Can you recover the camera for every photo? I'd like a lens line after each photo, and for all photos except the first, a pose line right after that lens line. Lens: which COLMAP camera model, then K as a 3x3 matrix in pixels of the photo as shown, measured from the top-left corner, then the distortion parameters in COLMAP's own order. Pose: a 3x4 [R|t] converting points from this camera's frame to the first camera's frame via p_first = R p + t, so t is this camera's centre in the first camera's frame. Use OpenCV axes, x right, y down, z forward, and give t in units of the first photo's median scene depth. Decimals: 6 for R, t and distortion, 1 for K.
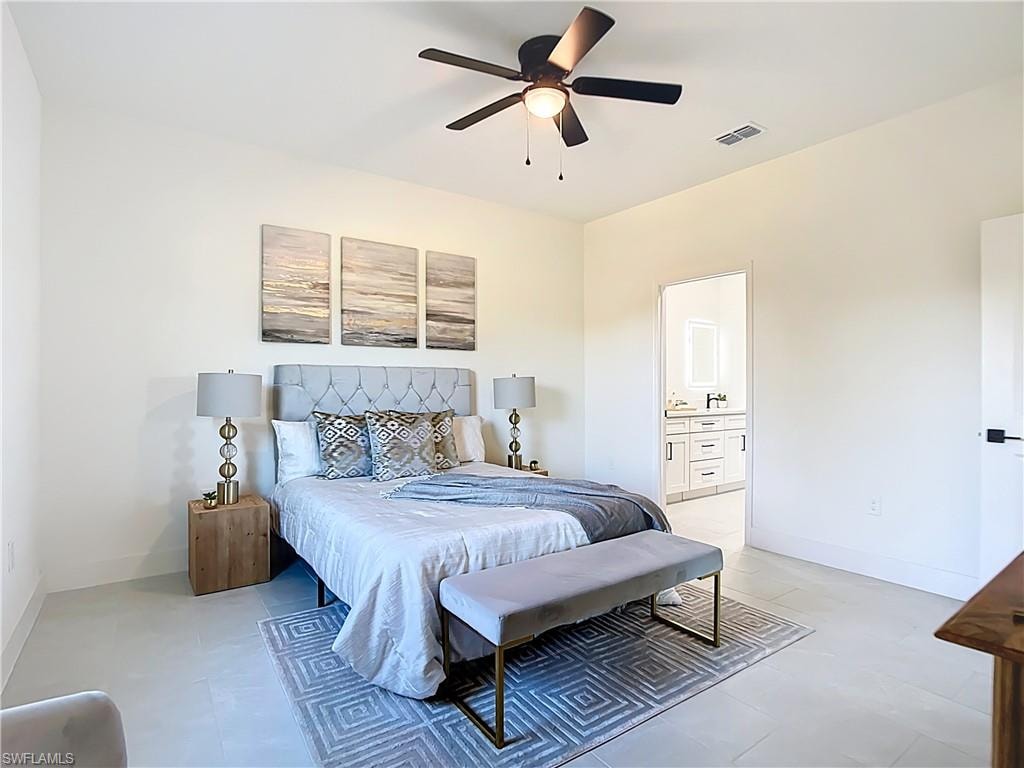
lens RADIAL K [[536.3, 0, 512.1], [0, 536.3, 381.0], [0, 0, 1]] dist [-0.024544, 0.004177]
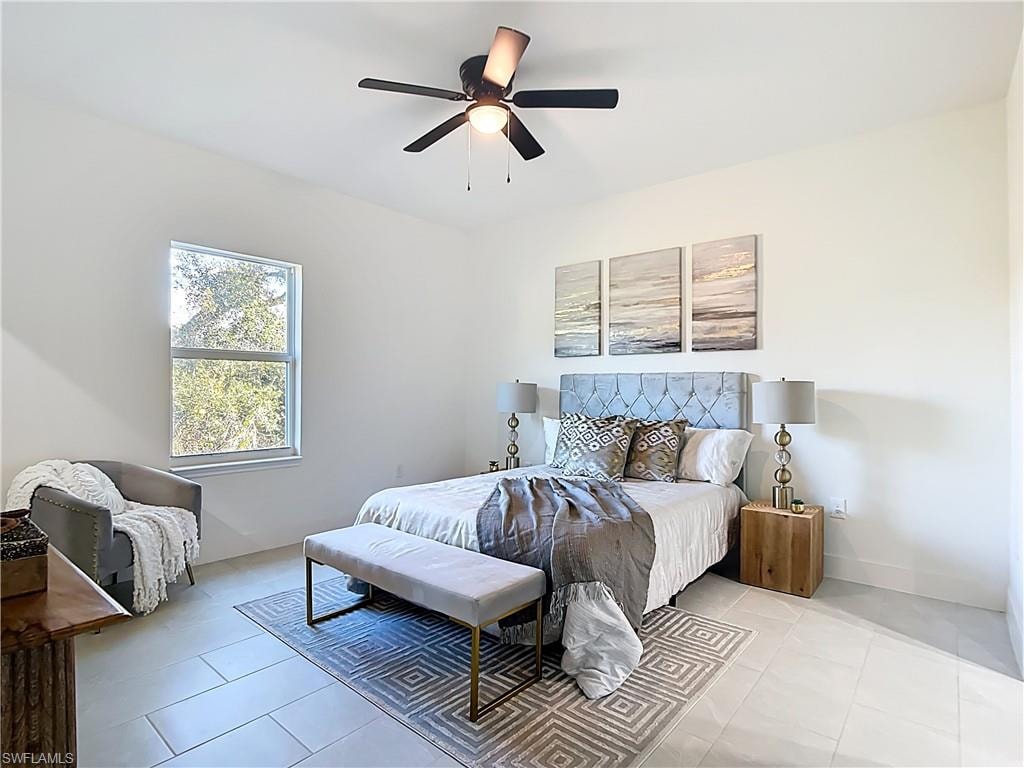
lens RADIAL K [[536.3, 0, 516.4], [0, 536.3, 387.8], [0, 0, 1]] dist [-0.024544, 0.004177]
pose [[0.247548, -0.002983, -0.968871, 0.678043], [-0.001112, 0.999994, -0.003363, 0.004400], [0.968875, 0.001910, 0.247543, 0.502690]]
